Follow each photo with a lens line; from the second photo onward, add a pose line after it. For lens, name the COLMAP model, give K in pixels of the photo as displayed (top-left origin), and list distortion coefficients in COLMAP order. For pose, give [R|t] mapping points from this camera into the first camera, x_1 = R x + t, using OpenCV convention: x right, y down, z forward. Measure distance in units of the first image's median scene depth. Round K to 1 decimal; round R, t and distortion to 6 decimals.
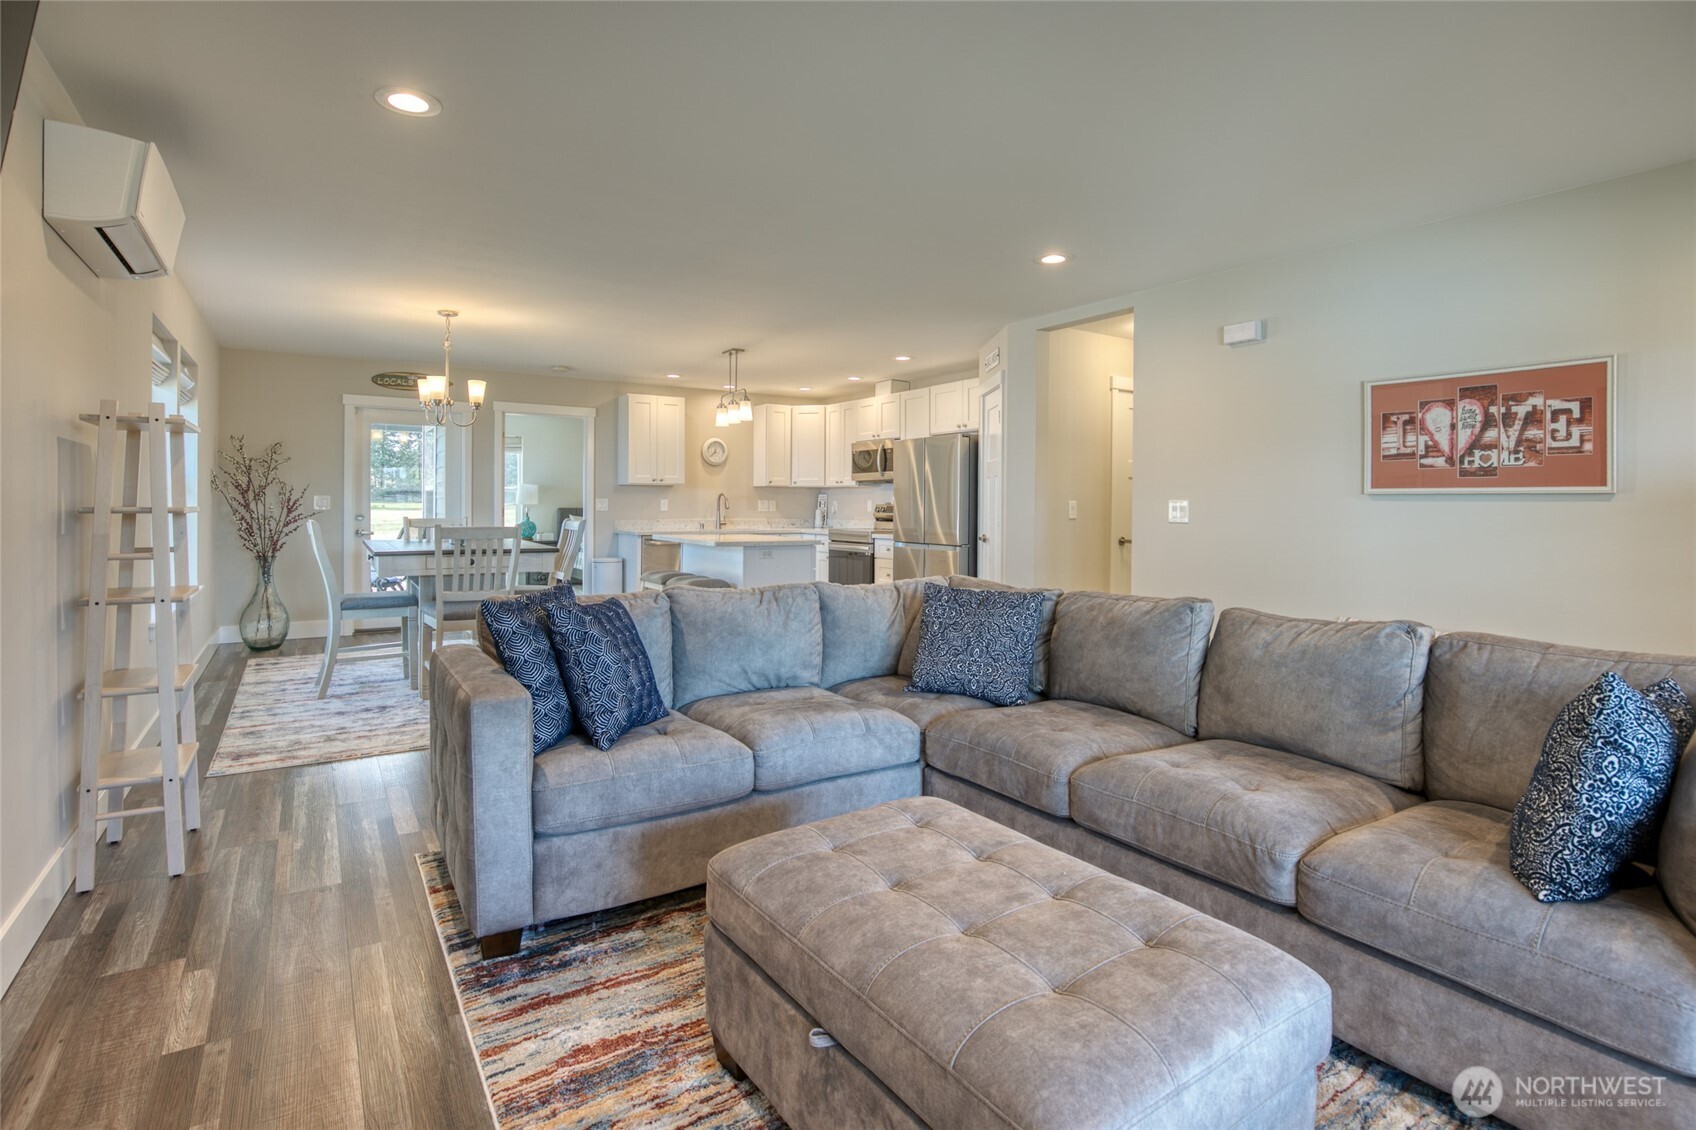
lens RADIAL K [[796.8, 0, 850.8], [0, 796.8, 513.7], [0, 0, 1]] dist [0.006130, 0.000258]
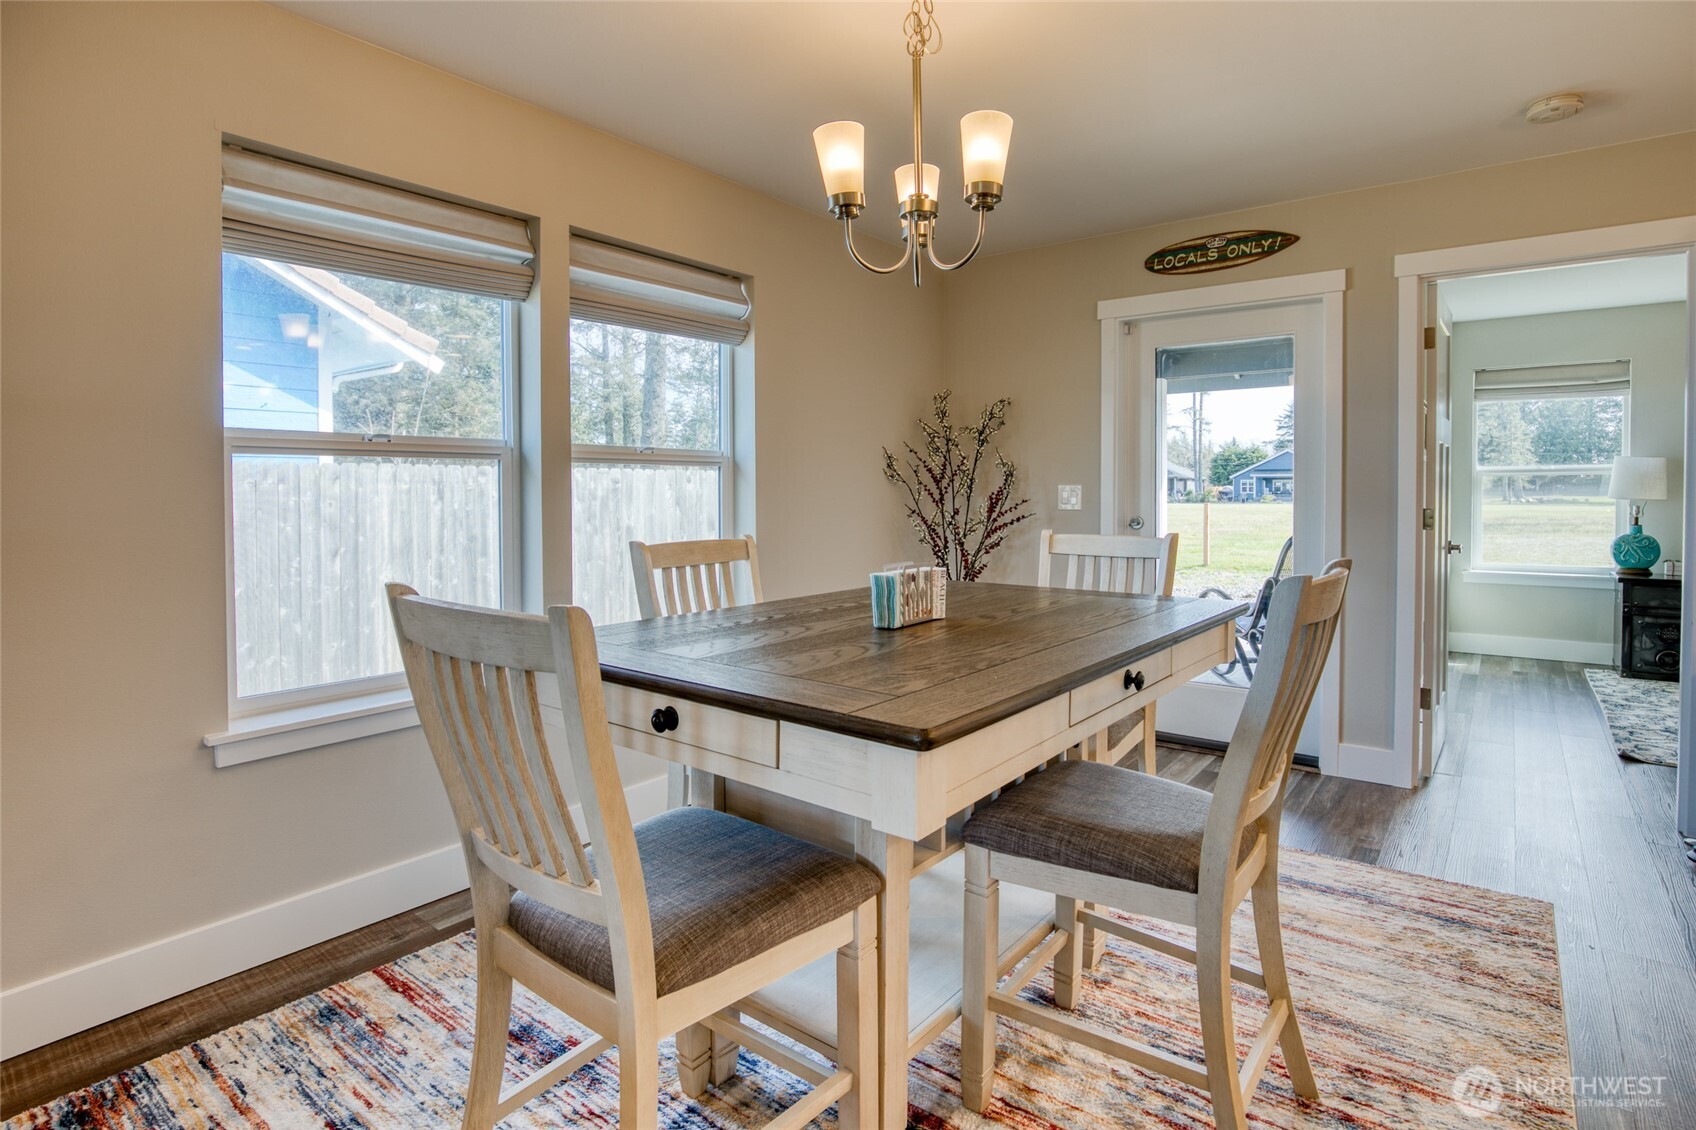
lens RADIAL K [[869.4, 0, 835.5], [0, 869.4, 509.7], [0, 0, 1]] dist [-0.032975, 0.005280]
pose [[0.308168, 0.009995, -0.951279, -0.101102], [-0.008118, 0.999936, 0.007877, -0.007842], [0.951297, 0.005295, 0.308230, 0.531169]]
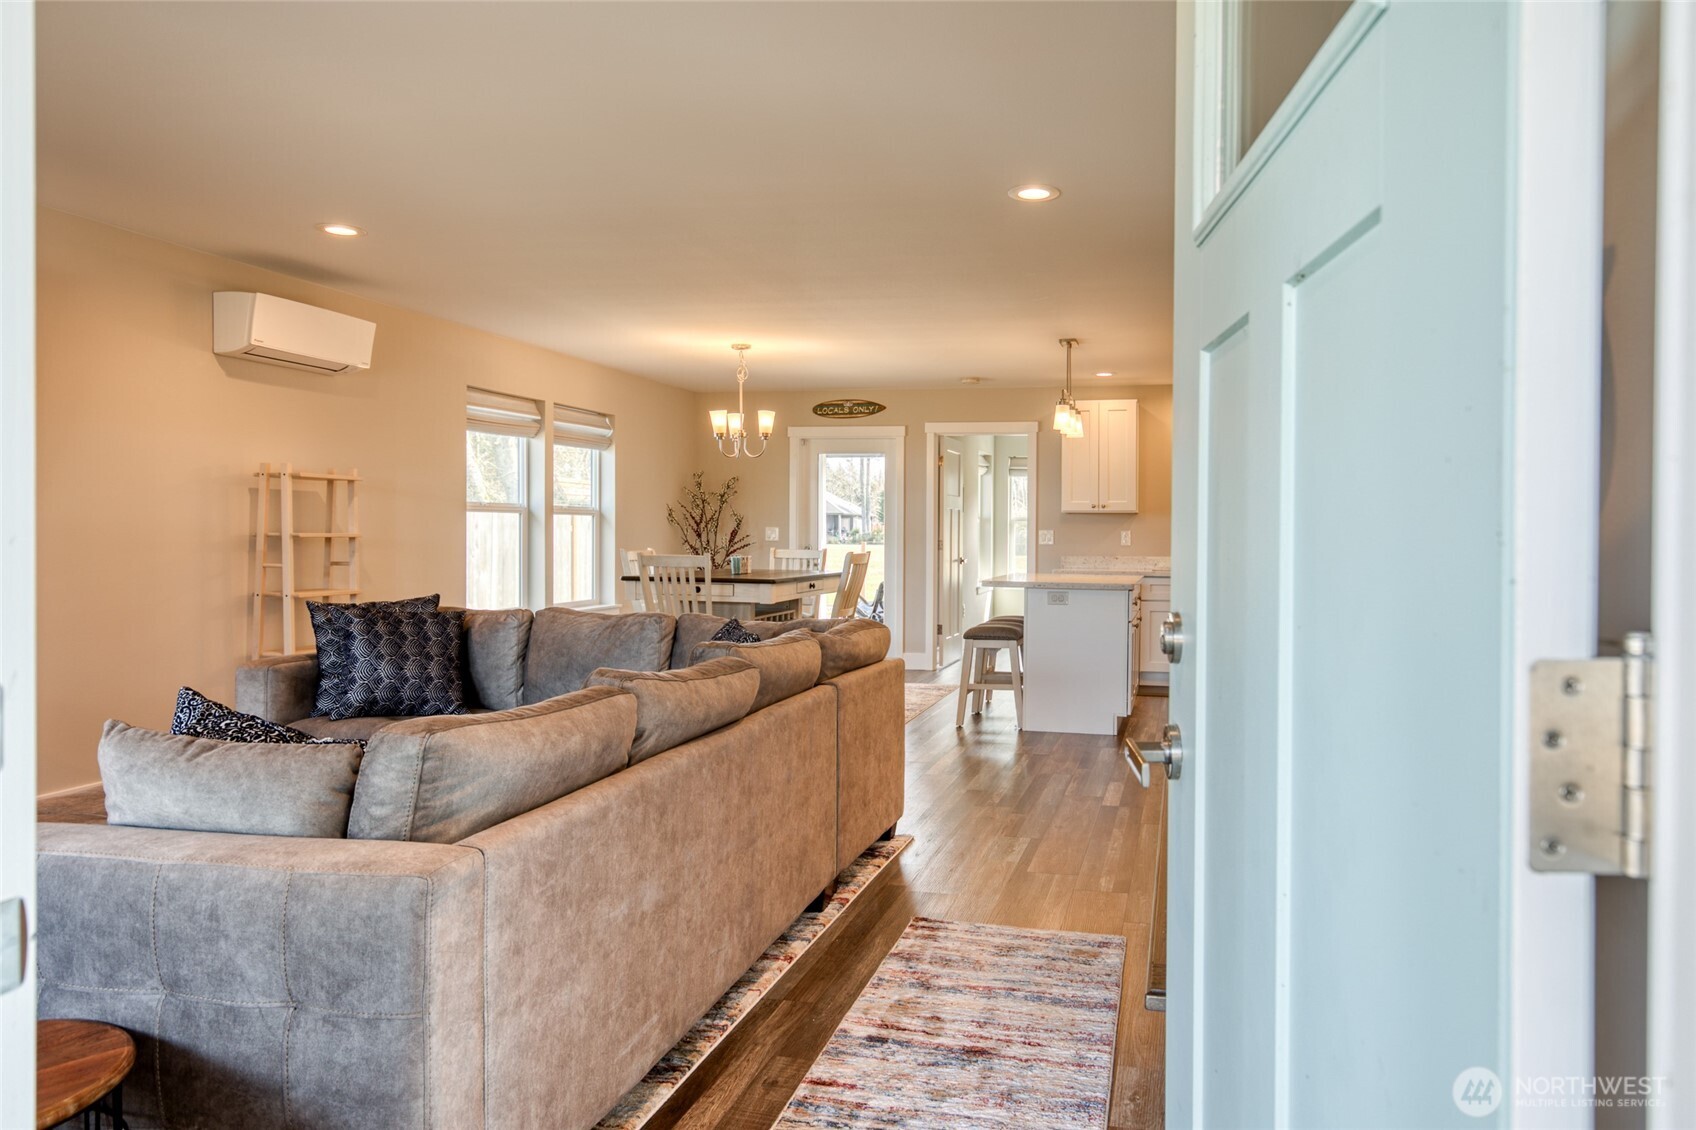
lens RADIAL K [[1142.9, 0, 1009.7], [0, 1142.9, 561.5], [0, 0, 1]] dist [0.063775, 0.000402]
pose [[0.740578, 0.014508, -0.671814, 0.453238], [-0.010666, 0.999895, 0.009835, 0.002382], [0.671886, -0.000117, 0.740655, 0.093499]]
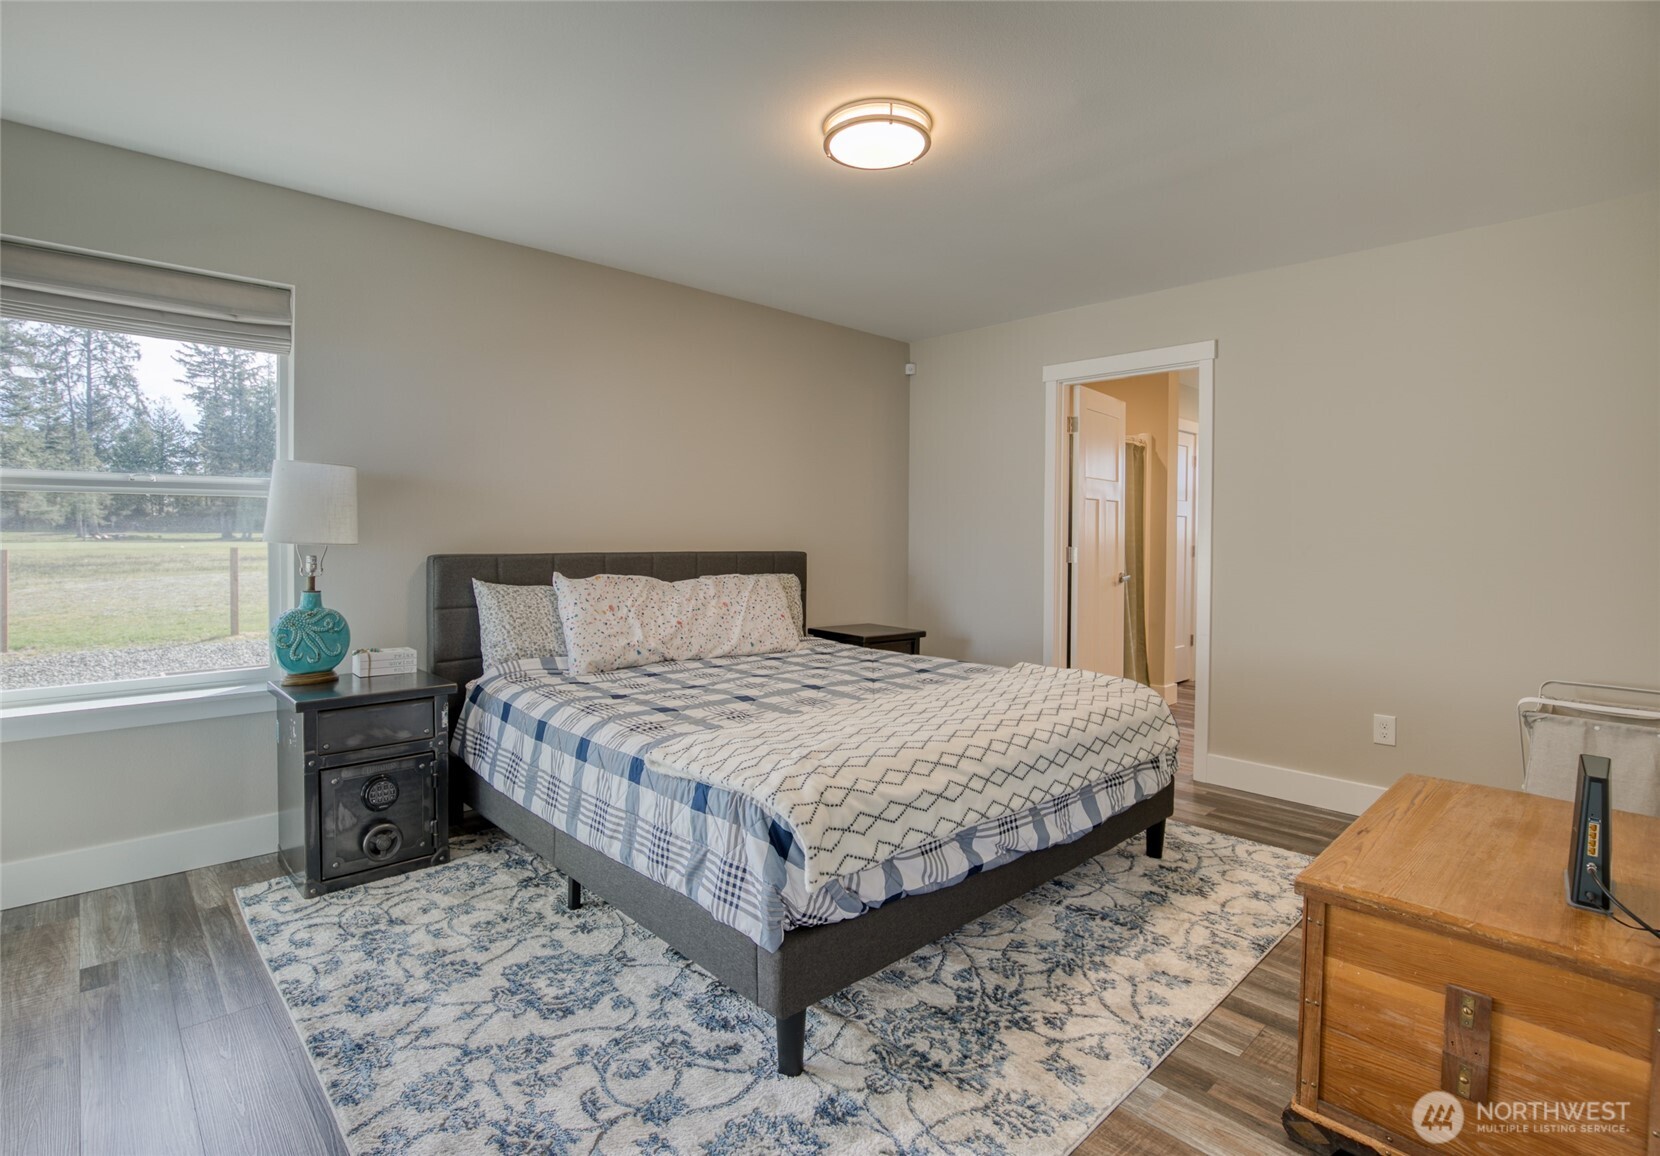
lens RADIAL K [[826.1, 0, 797.8], [0, 826.1, 551.5], [0, 0, 1]] dist [-0.026975, 0.001154]
pose [[0.991165, -0.002892, 0.132604, -0.385046], [0.001661, 0.999954, 0.009396, -0.015551], [-0.132625, -0.009093, 0.991125, 0.969009]]
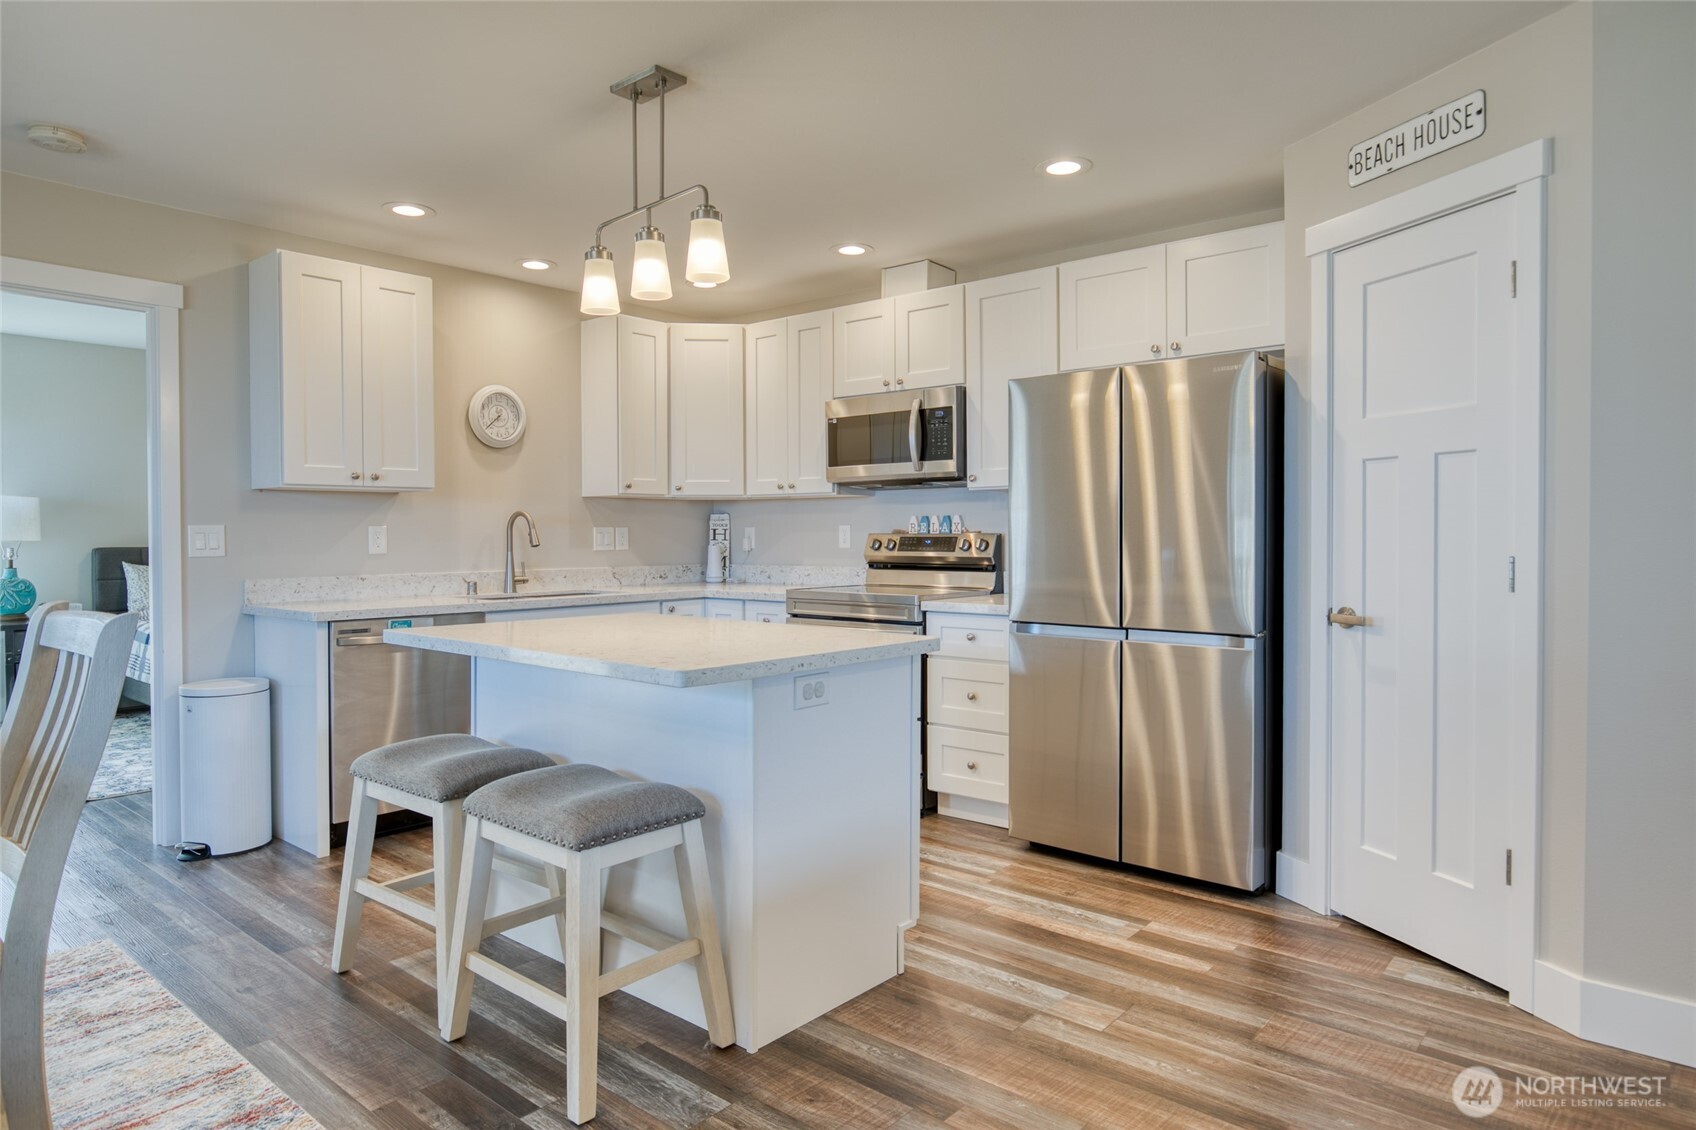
lens RADIAL K [[1005.0, 0, 873.3], [0, 1005.0, 546.7], [0, 0, 1]] dist [-0.012658, -0.000035]
pose [[0.957077, -0.014073, 0.289493, -0.144587], [0.013297, 0.999901, 0.004647, -0.006693], [-0.289530, -0.000598, 0.957169, 0.448252]]
